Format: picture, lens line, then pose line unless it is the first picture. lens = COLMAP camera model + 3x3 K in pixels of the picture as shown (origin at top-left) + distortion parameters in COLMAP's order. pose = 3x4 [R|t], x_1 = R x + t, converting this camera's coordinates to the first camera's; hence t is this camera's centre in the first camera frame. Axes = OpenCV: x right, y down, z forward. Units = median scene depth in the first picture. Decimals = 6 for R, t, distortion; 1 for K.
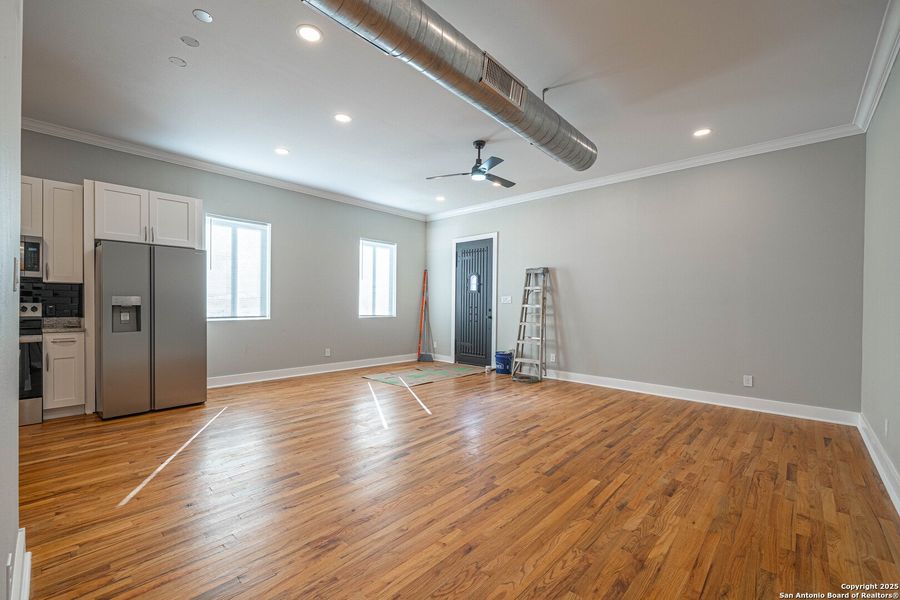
lens RADIAL K [[378.8, 0, 450.0], [0, 378.8, 300.0], [0, 0, 1]] dist [0.009698, 0.000160]
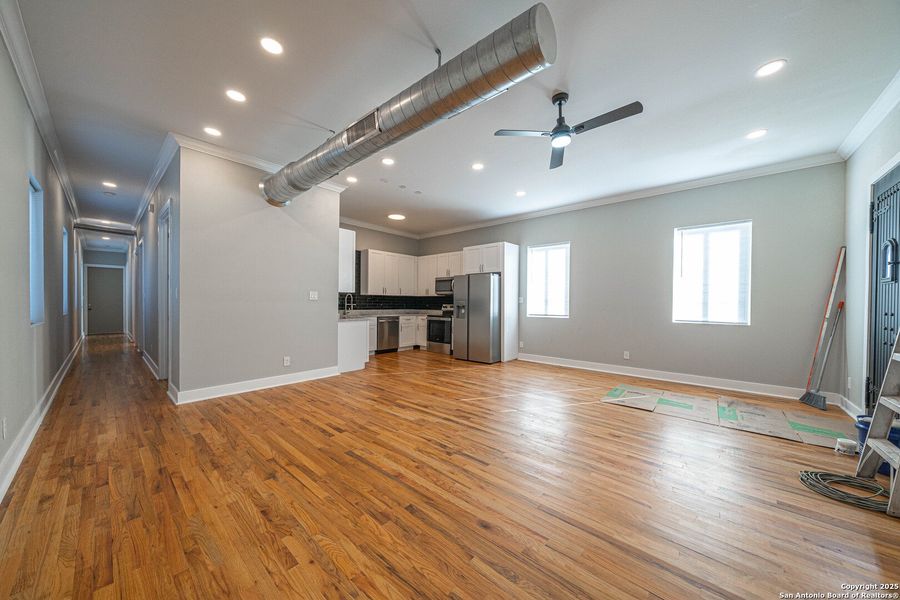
lens RADIAL K [[307.1, 0, 446.8], [0, 307.1, 306.6], [0, 0, 1]] dist [-0.001913, -0.000127]
pose [[0.022733, 0.001986, -0.999740, 0.840639], [0.001929, 0.999996, 0.002030, 0.015668], [0.999740, -0.001975, 0.022729, 0.908185]]
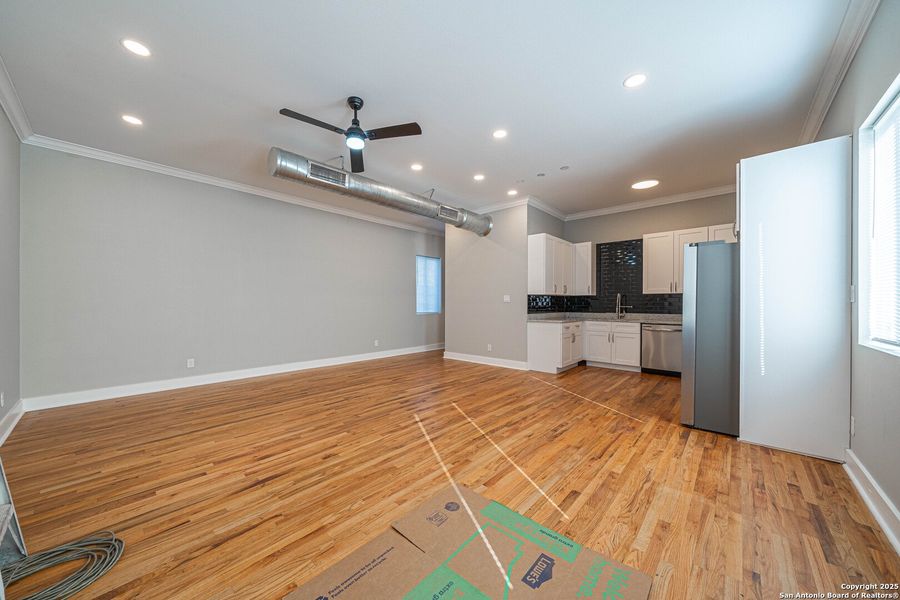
lens RADIAL K [[320.9, 0, 445.0], [0, 320.9, 306.0], [0, 0, 1]] dist [-0.000699, 0.000019]
pose [[-0.999909, -0.012250, 0.005684, -0.142991], [-0.012277, 0.999914, -0.004691, 0.020515], [-0.005626, -0.004761, -0.999973, 2.007022]]
